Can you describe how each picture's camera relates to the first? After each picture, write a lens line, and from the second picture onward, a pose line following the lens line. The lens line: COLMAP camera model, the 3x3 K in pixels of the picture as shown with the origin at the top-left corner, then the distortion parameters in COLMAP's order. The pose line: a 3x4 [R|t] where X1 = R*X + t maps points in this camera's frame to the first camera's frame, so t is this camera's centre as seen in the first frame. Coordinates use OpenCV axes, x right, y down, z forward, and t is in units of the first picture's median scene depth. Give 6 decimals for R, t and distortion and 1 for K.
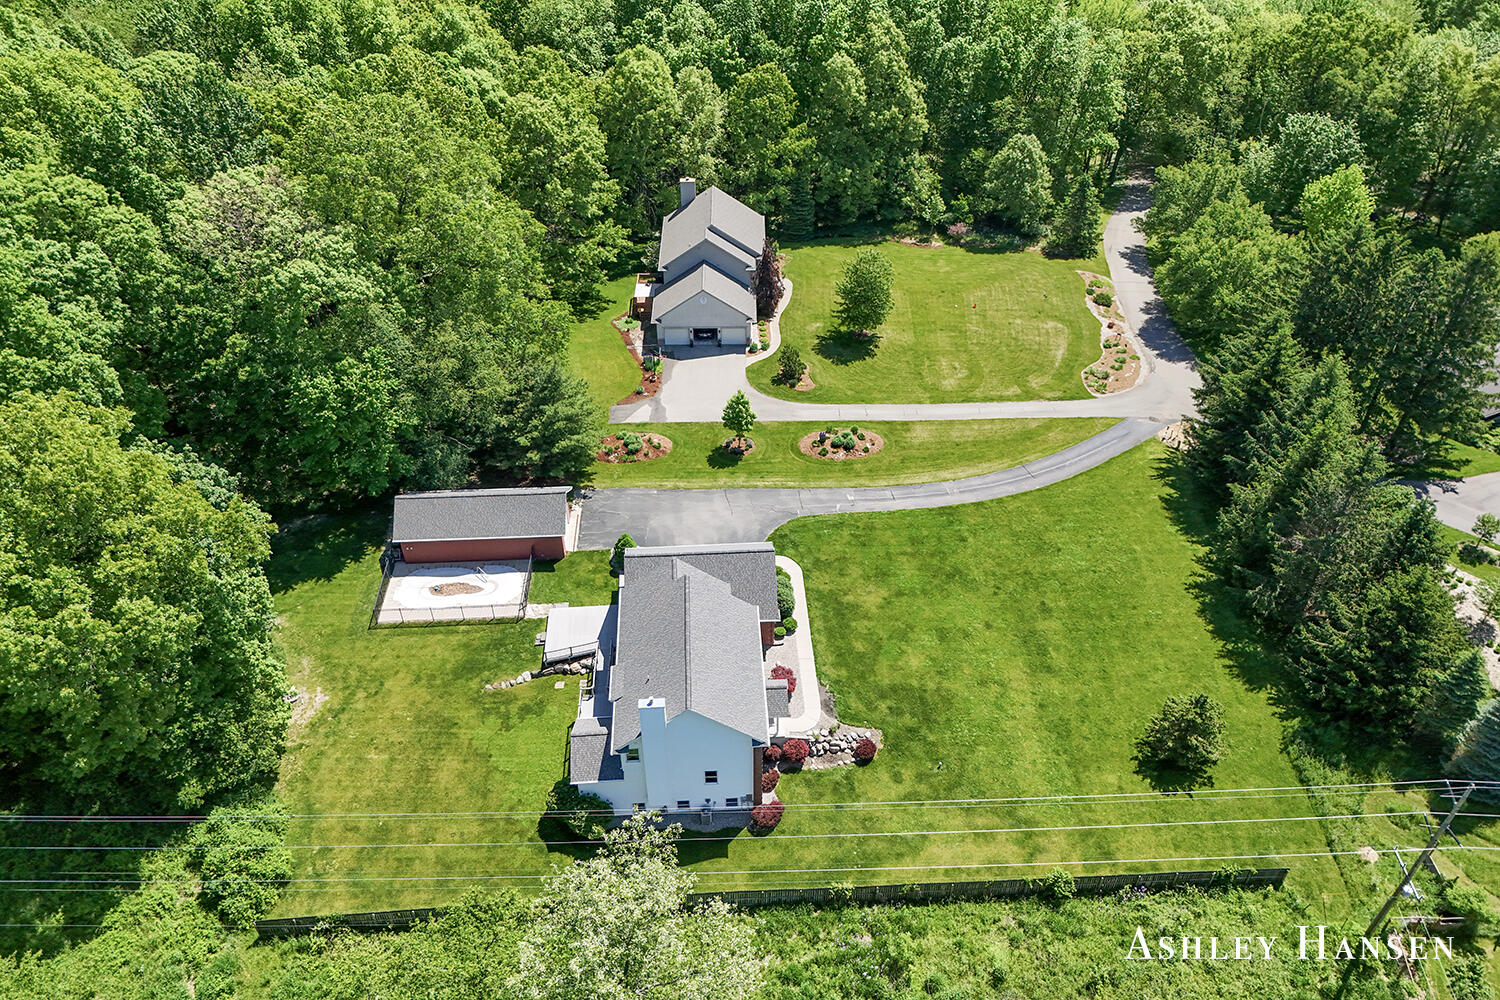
lens RADIAL K [[1095.0, 0, 750.0], [0, 1095.0, 500.0], [0, 0, 1]] dist [0.082347, -0.080163]
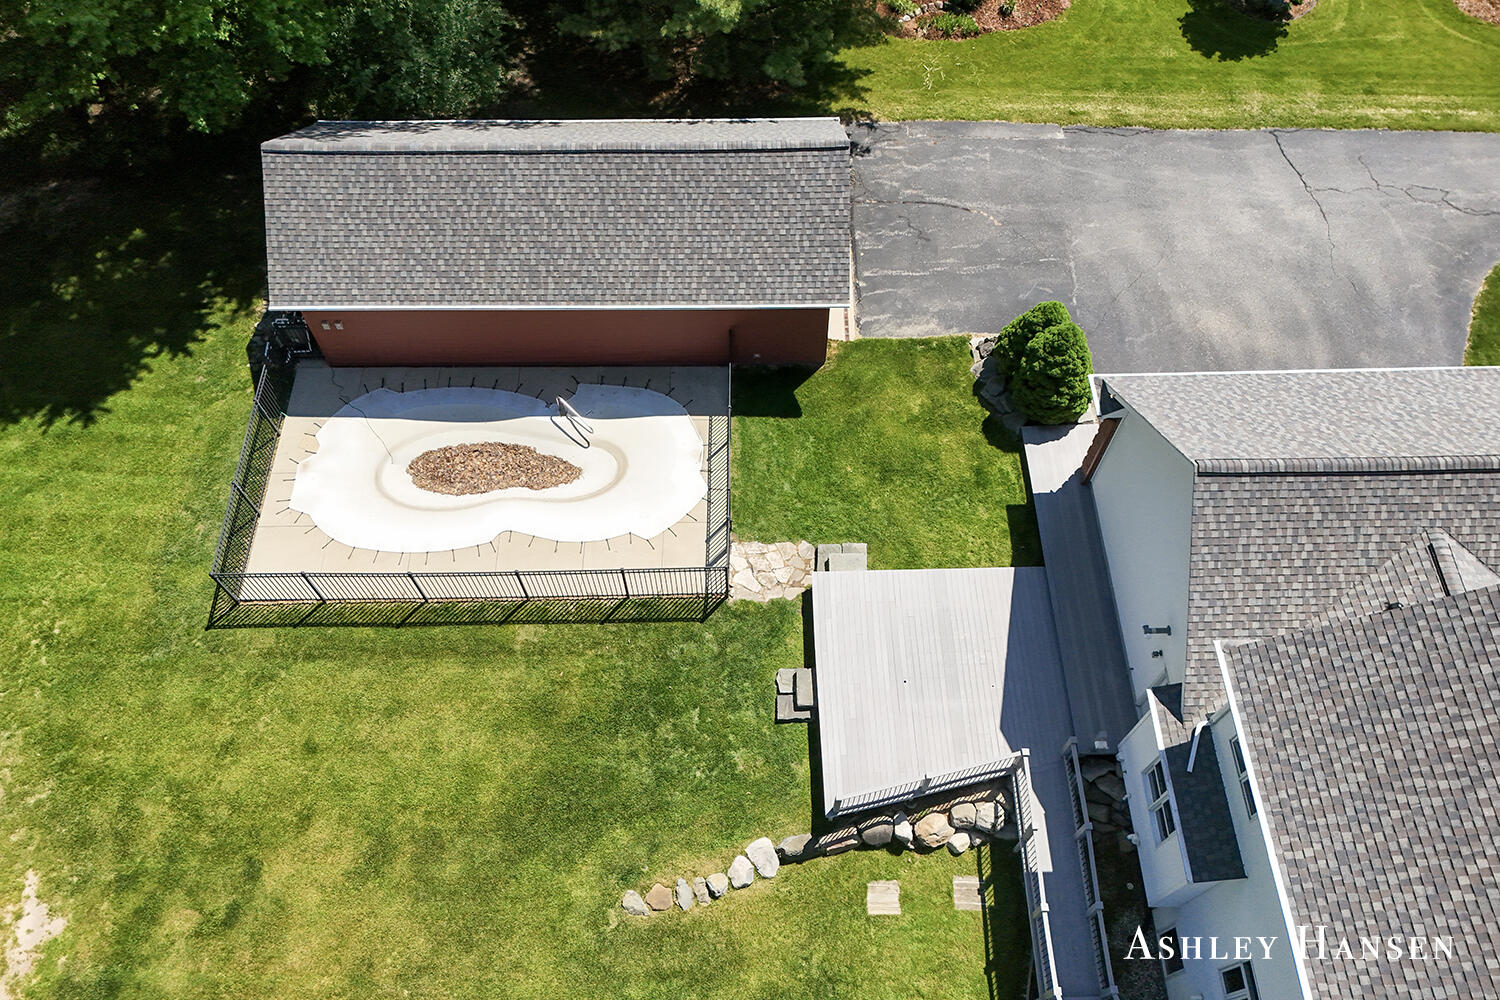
lens RADIAL K [[1095.0, 0, 750.0], [0, 1095.0, 500.0], [0, 0, 1]] dist [0.082347, -0.080163]
pose [[0.999203, 0.035298, -0.018642, -0.194387], [-0.026526, 0.936101, 0.350730, -0.022410], [0.029831, -0.349955, 0.936291, 0.731151]]
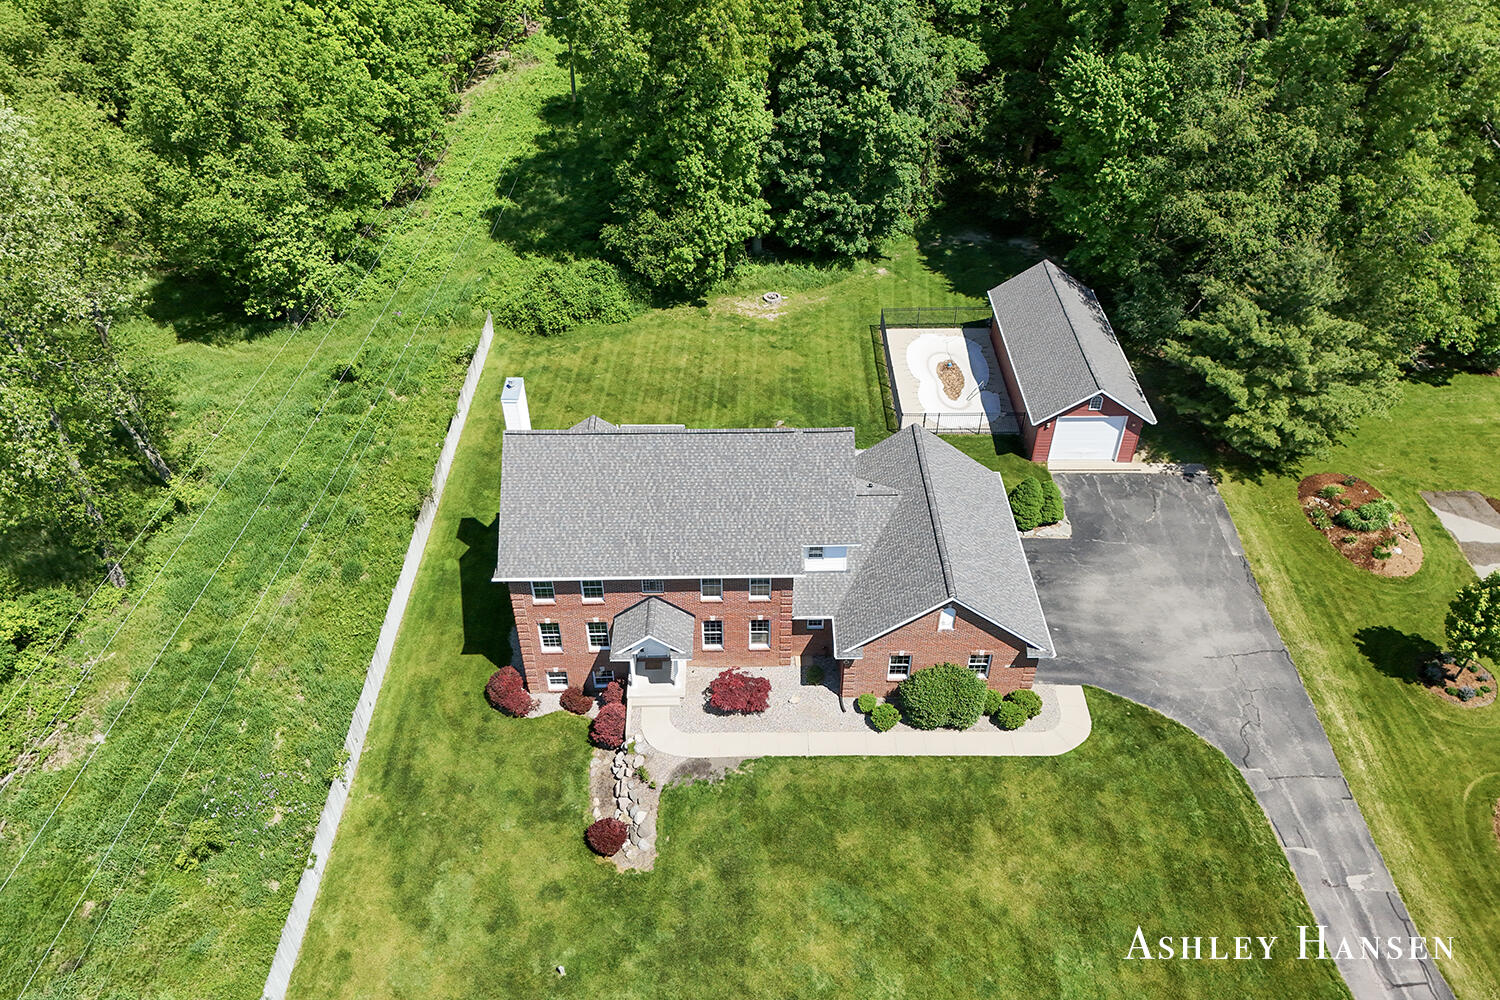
lens RADIAL K [[1095.0, 0, 750.0], [0, 1095.0, 500.0], [0, 0, 1]] dist [0.082347, -0.080163]
pose [[-0.044818, 0.640883, -0.766329, 0.368591], [-0.632565, 0.575520, 0.518304, -0.175635], [0.773210, 0.507982, 0.379606, 0.676594]]
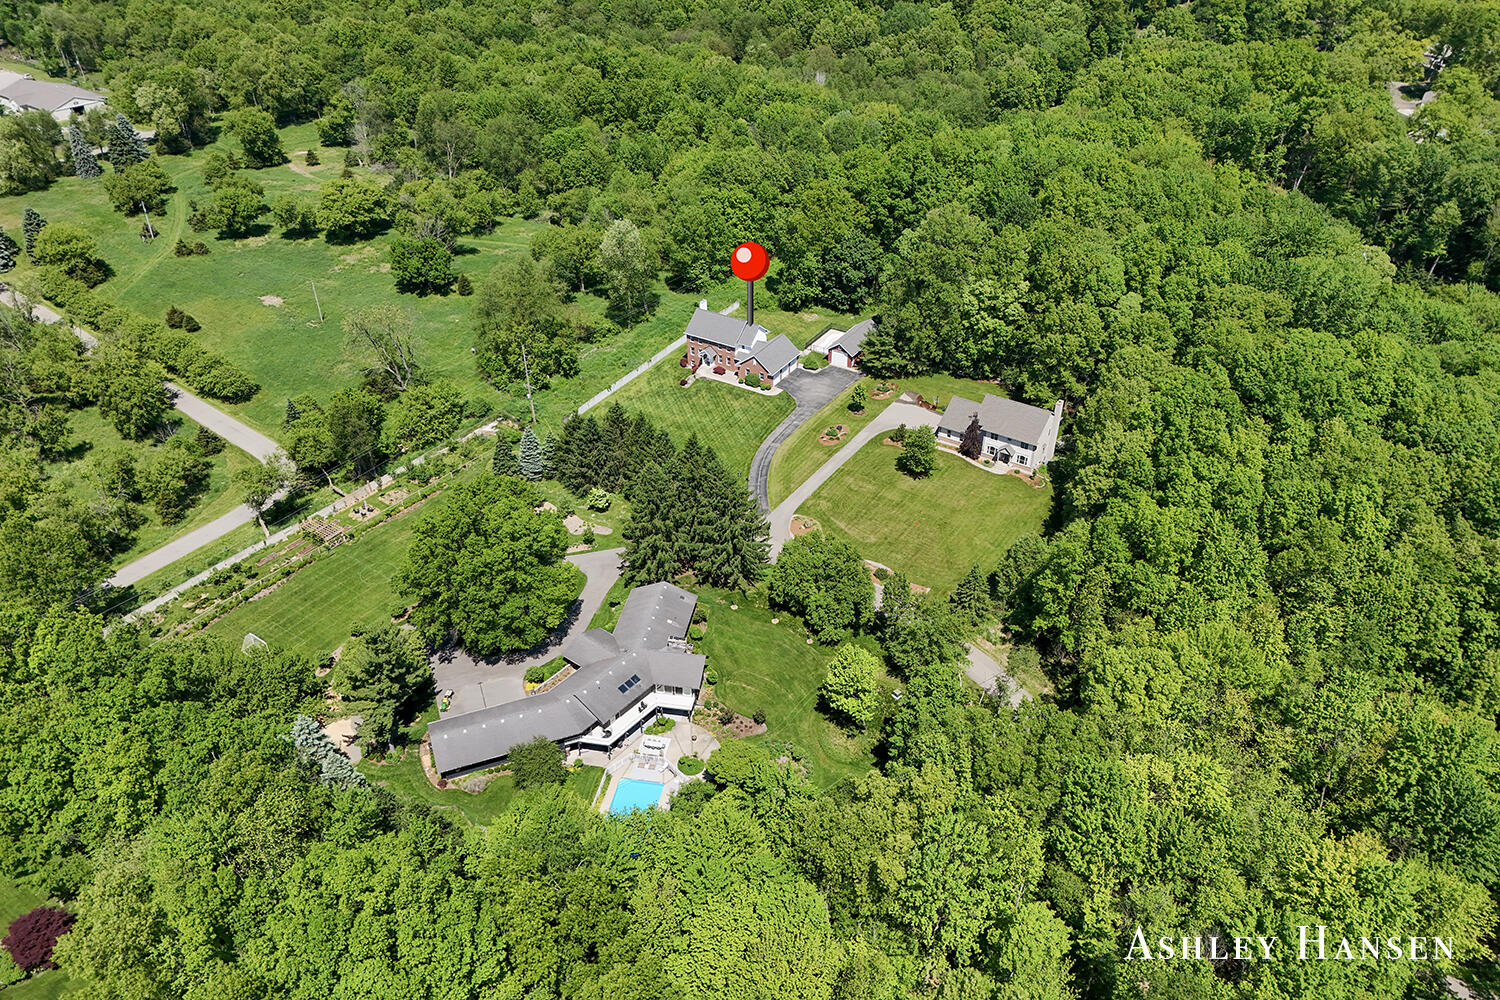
lens RADIAL K [[1095.0, 0, 750.0], [0, 1095.0, 500.0], [0, 0, 1]] dist [0.082347, -0.080163]
pose [[-0.569122, 0.467121, -0.676682, 1.861983], [-0.521922, 0.430694, 0.736274, -1.640596], [0.635372, 0.772205, -0.001317, 1.200544]]
